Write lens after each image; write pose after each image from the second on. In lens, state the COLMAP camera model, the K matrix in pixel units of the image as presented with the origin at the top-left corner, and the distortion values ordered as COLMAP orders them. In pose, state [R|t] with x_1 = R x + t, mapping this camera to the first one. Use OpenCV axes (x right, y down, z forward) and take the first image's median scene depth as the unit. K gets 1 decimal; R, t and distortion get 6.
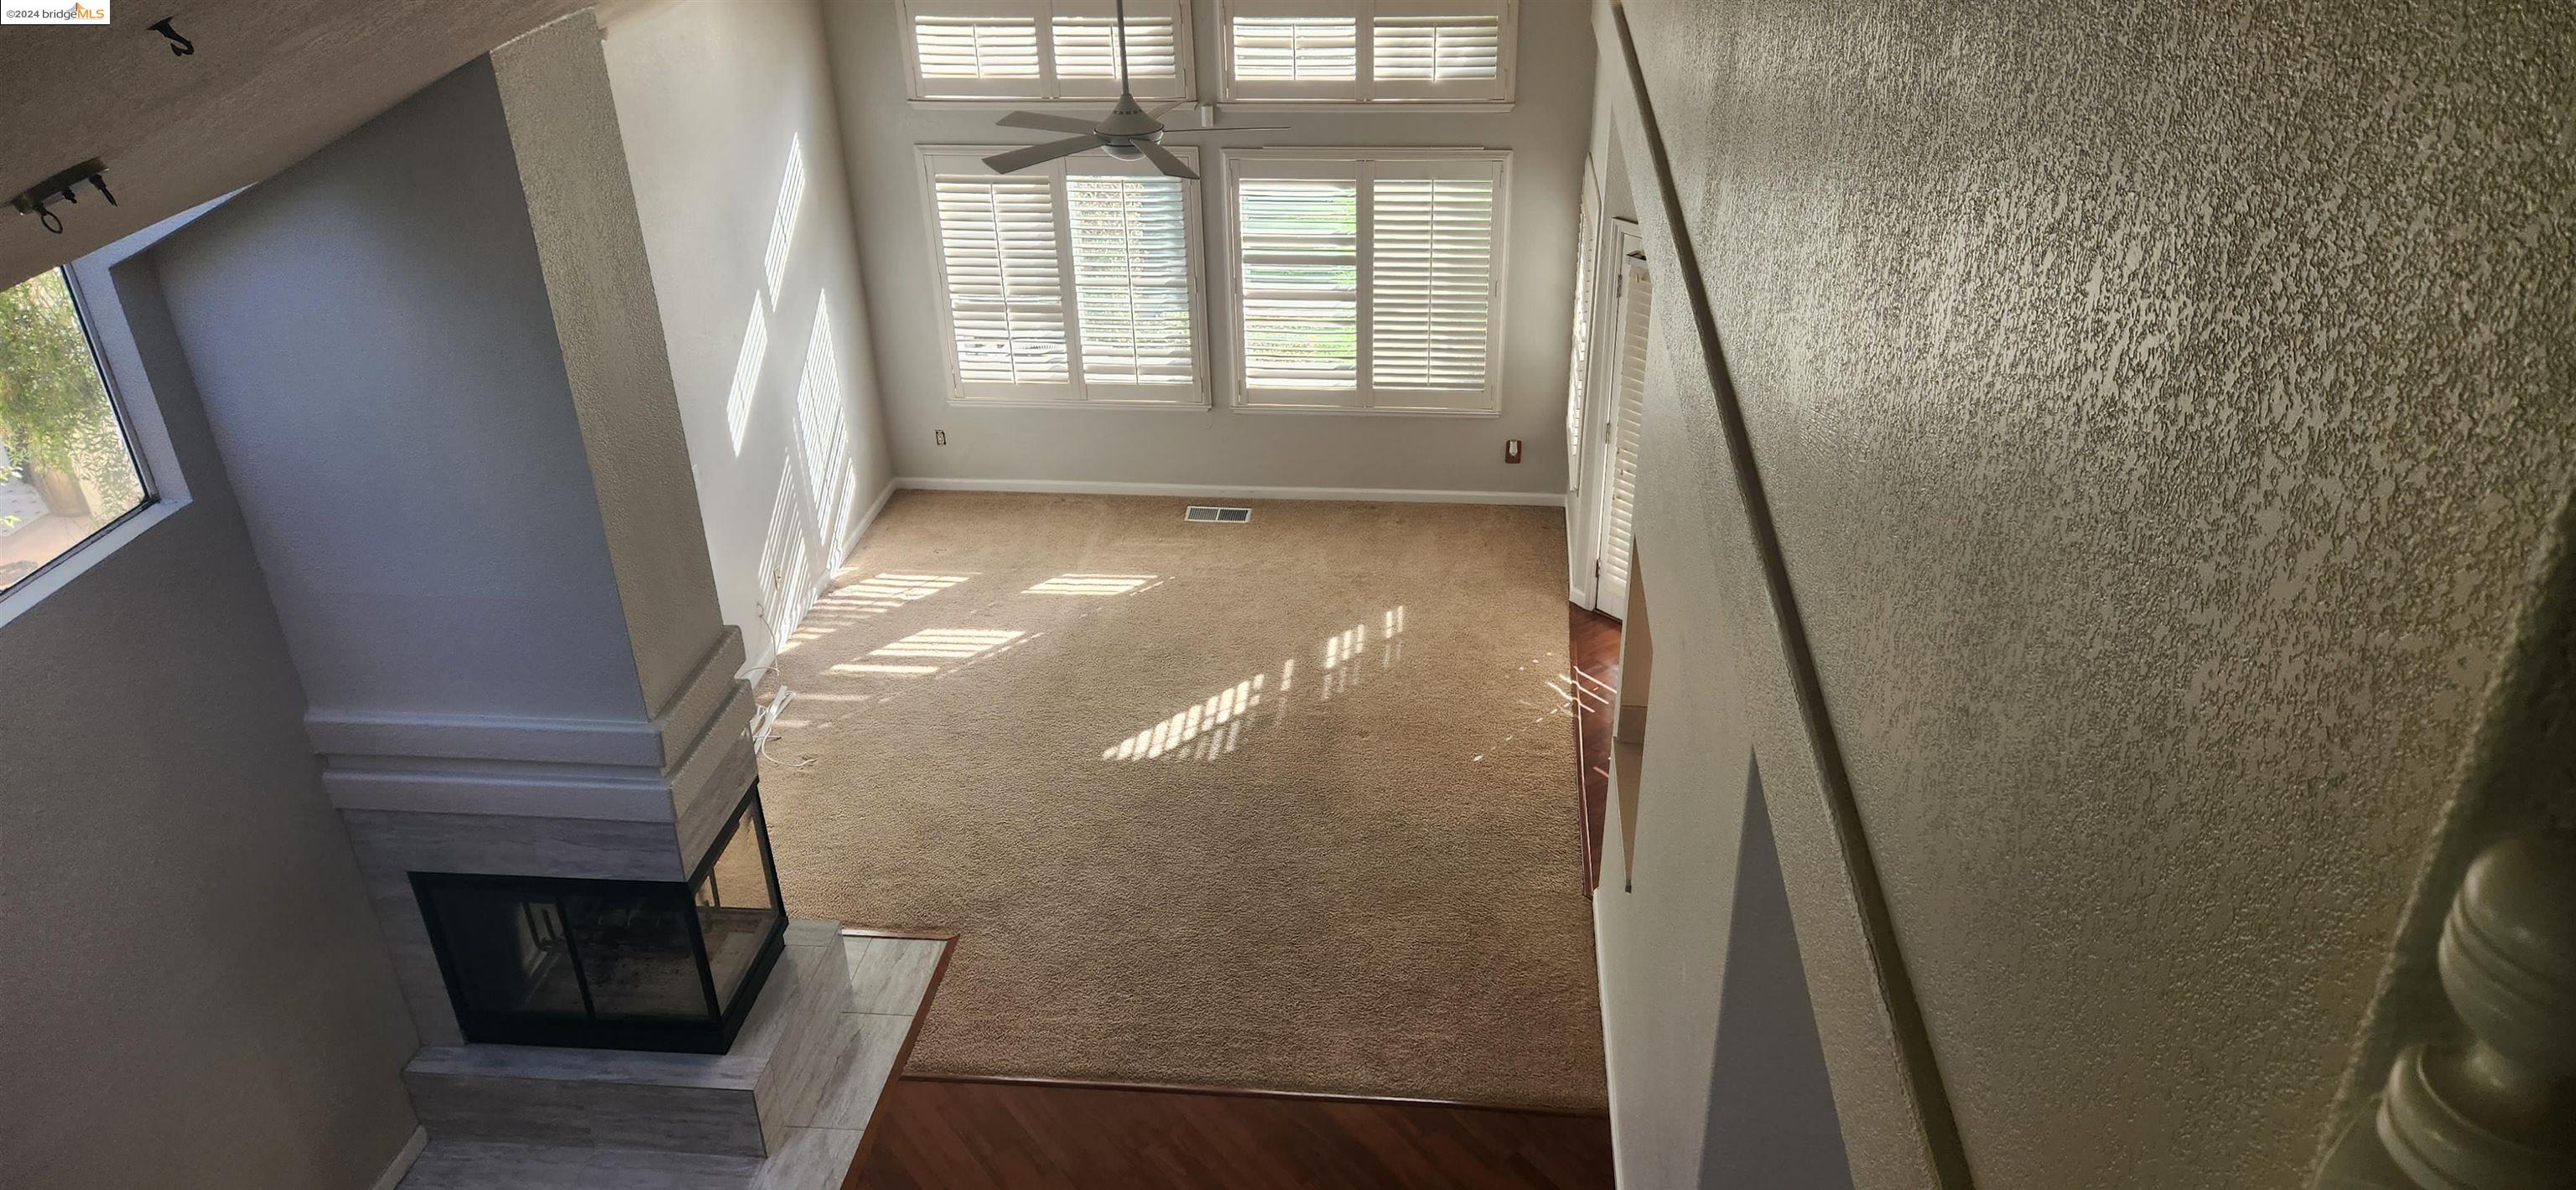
lens RADIAL K [[1744.4, 0, 1305.0], [0, 1744.4, 605.1], [0, 0, 1]] dist [0.090445, -0.082238]
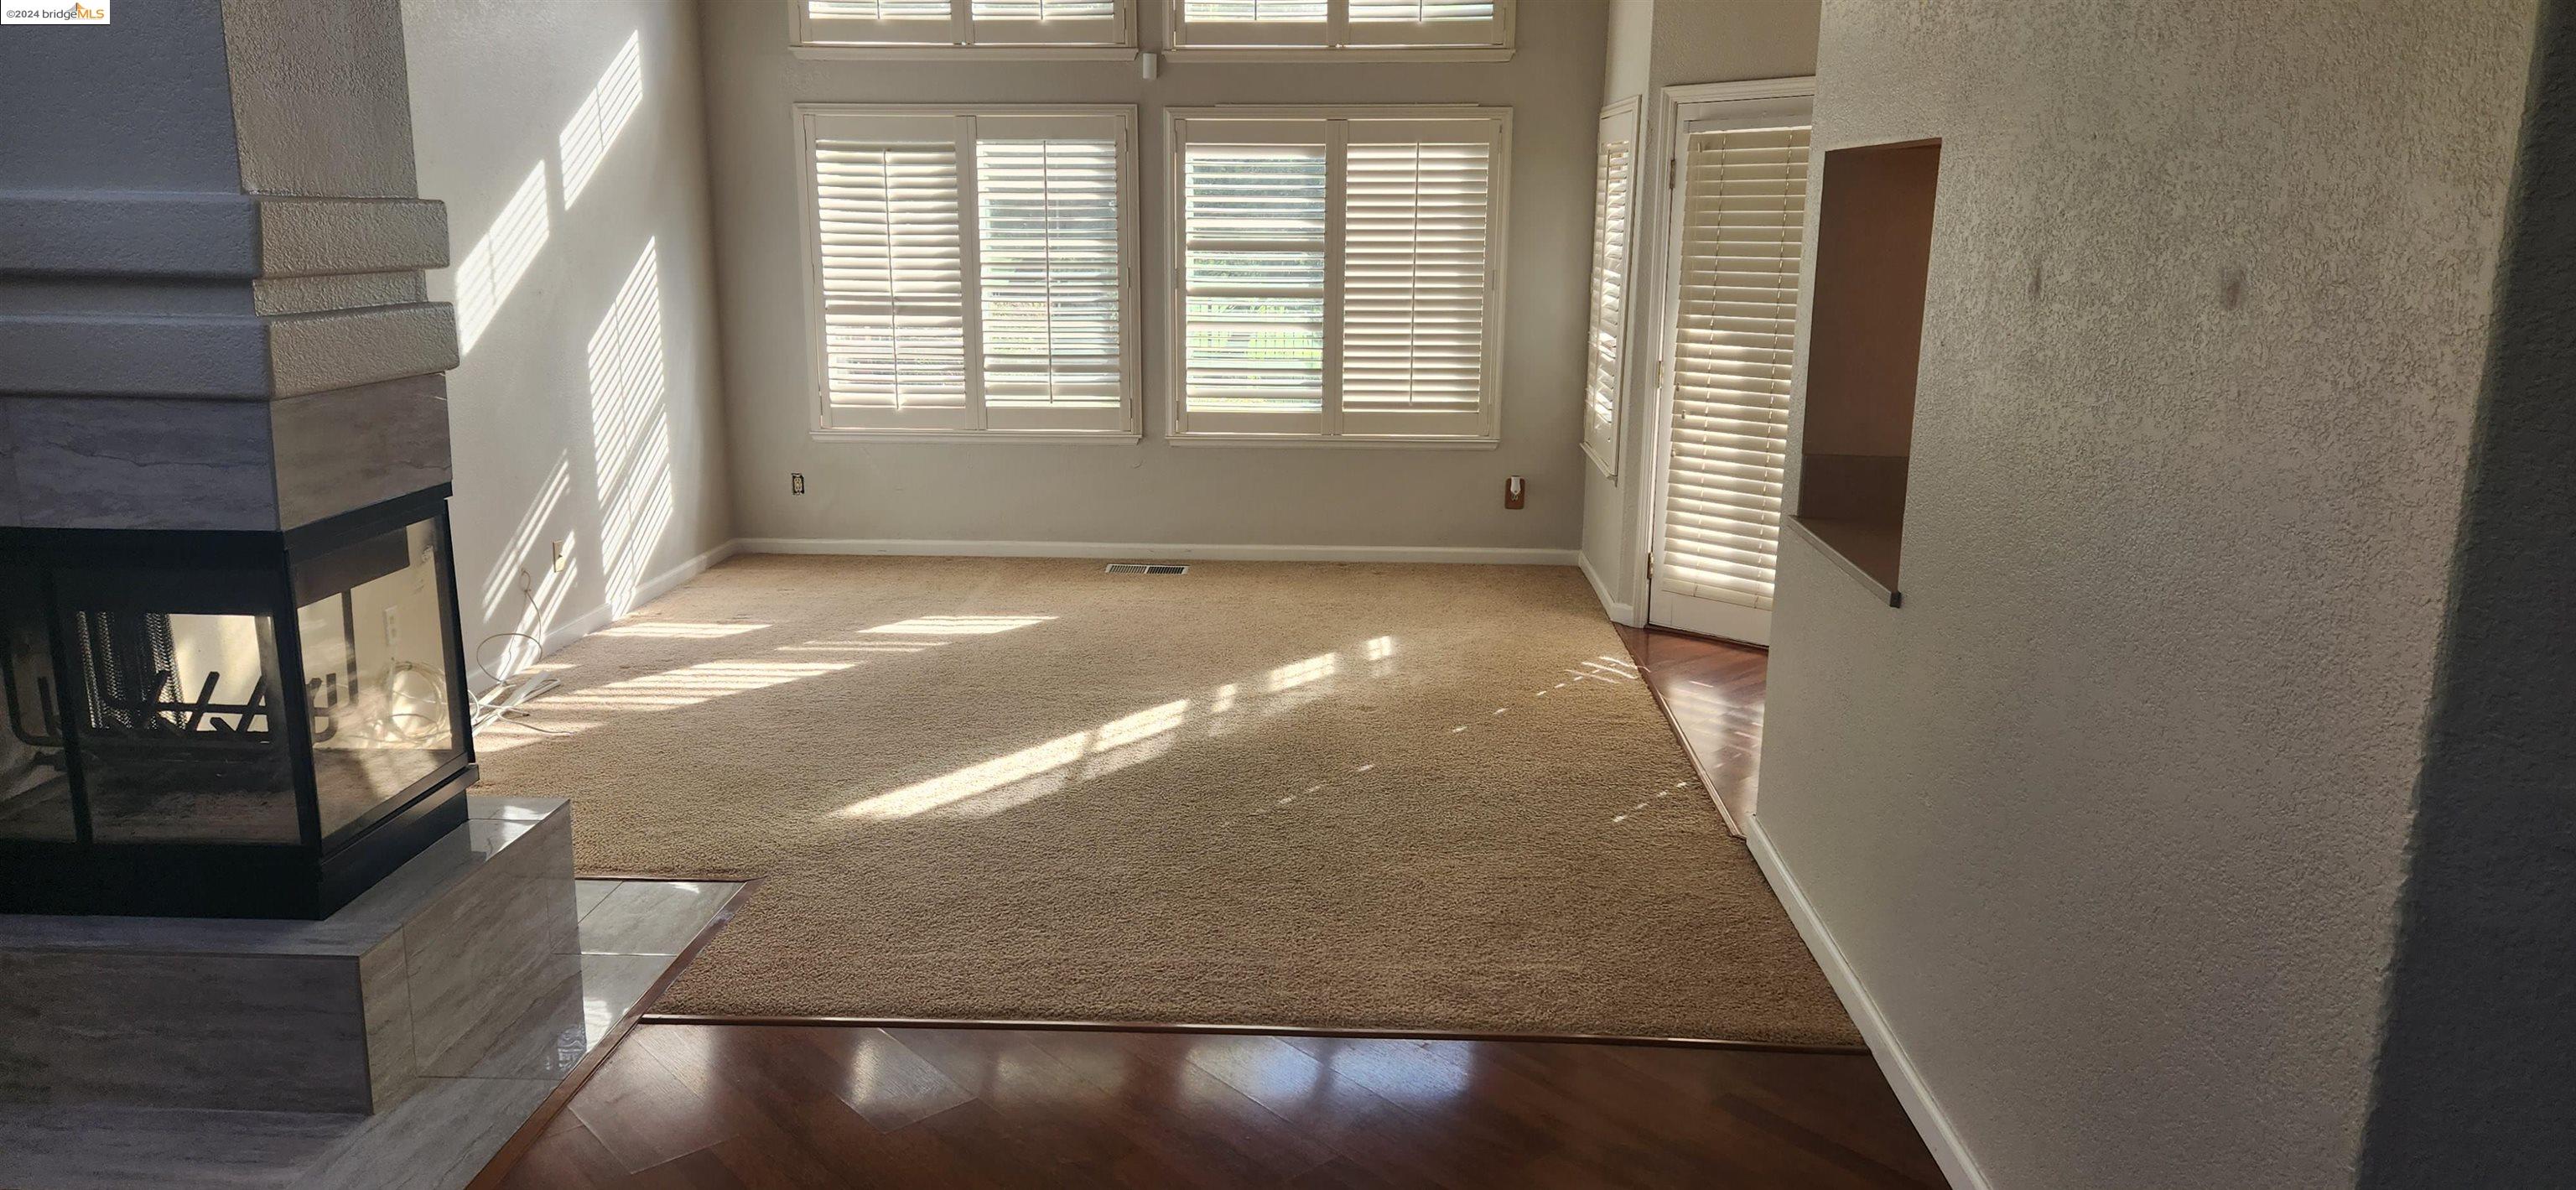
lens RADIAL K [[1744.4, 0, 1276.5], [0, 1744.4, 576.7], [0, 0, 1]] dist [0.090445, -0.082238]
pose [[0.998418, 0.013985, 0.054458, -0.036641], [0.002920, 0.954367, -0.298622, 0.201589], [-0.056149, 0.298308, 0.952817, 0.260344]]
